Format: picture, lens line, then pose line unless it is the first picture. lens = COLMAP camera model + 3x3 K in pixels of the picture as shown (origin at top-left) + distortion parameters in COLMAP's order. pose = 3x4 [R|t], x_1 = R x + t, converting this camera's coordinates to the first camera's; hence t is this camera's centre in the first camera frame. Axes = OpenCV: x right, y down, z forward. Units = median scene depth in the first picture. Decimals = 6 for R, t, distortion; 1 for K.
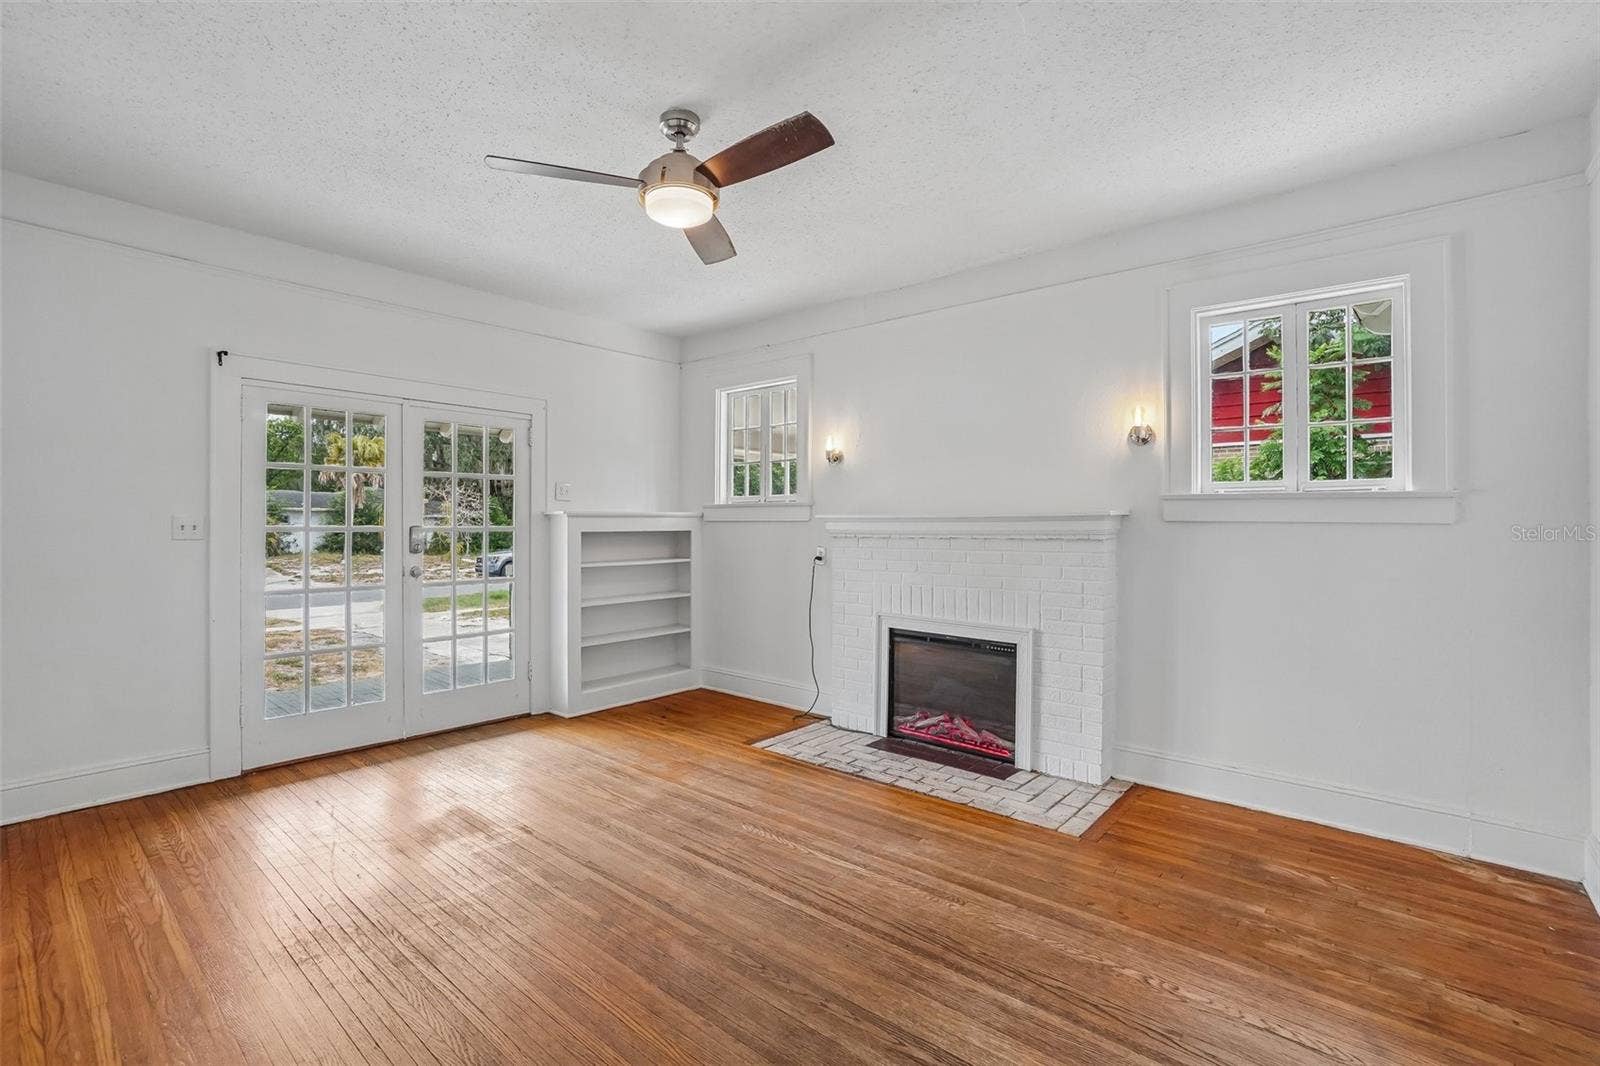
lens RADIAL K [[714.7, 0, 808.2], [0, 714.7, 530.1], [0, 0, 1]] dist [-0.015225, 0.002759]
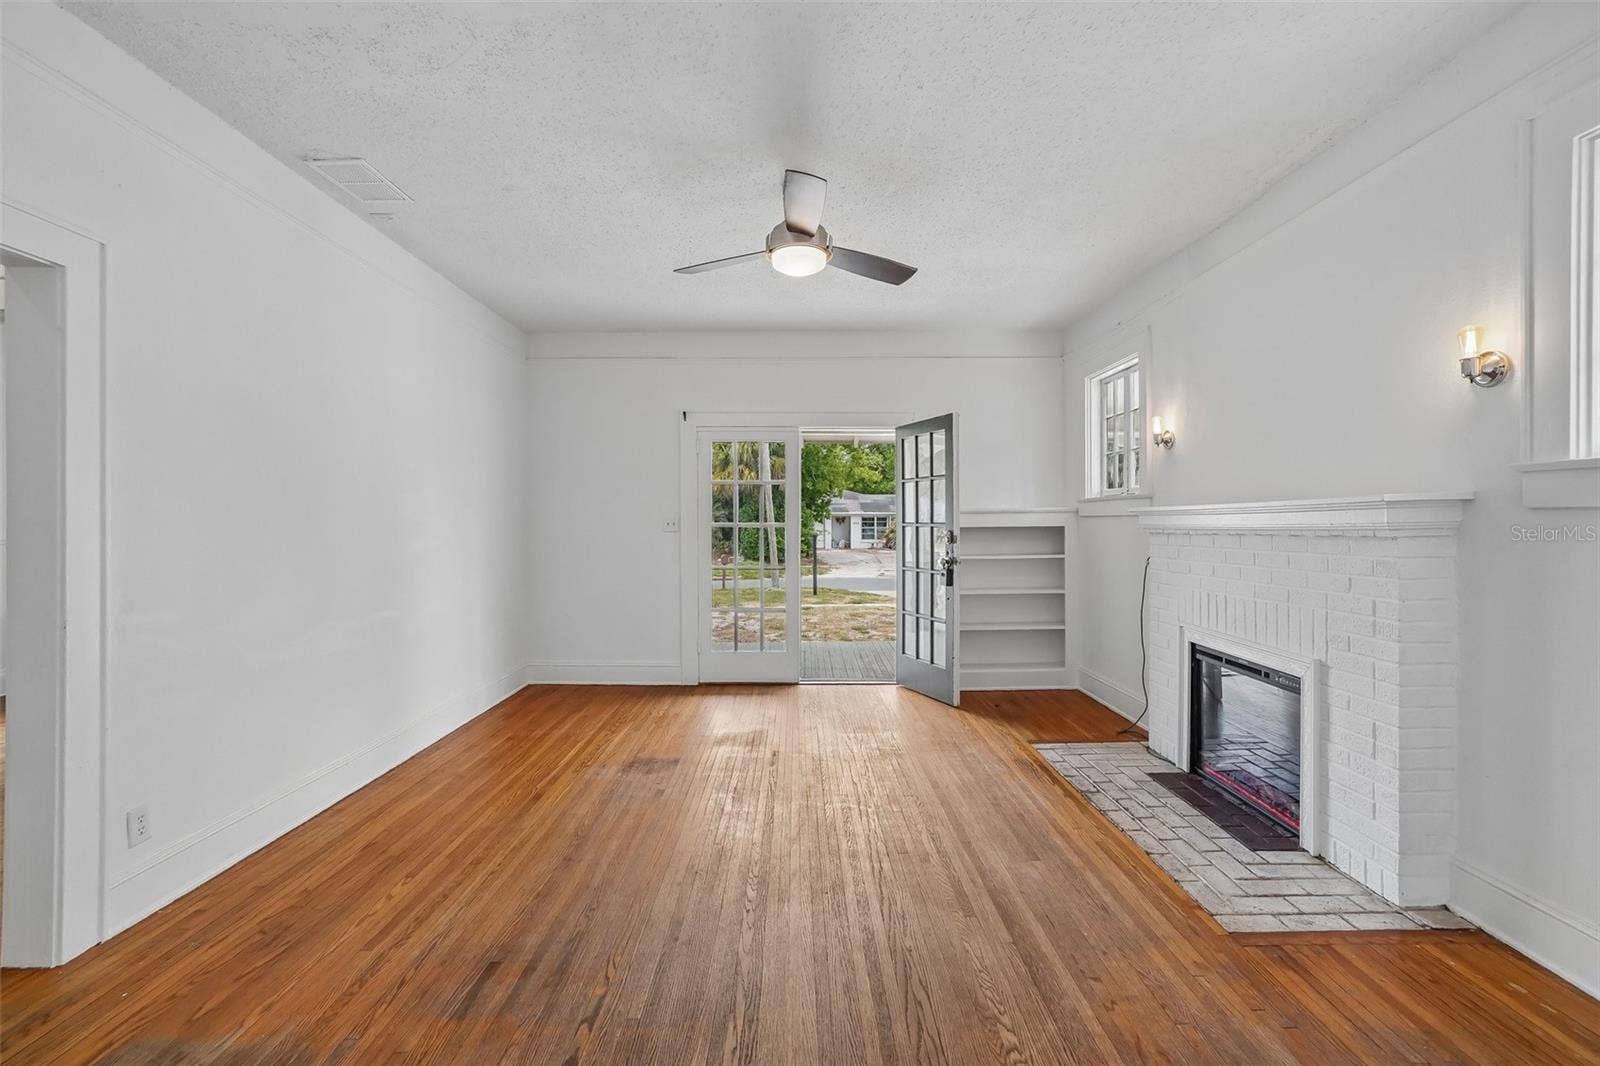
lens RADIAL K [[714.7, 0, 811.7], [0, 714.7, 527.2], [0, 0, 1]] dist [-0.015225, 0.002759]
pose [[0.656882, -0.000959, -0.753993, 0.526184], [0.001043, 0.999999, -0.000364, 0.003394], [0.753993, -0.000547, 0.656883, 0.143365]]
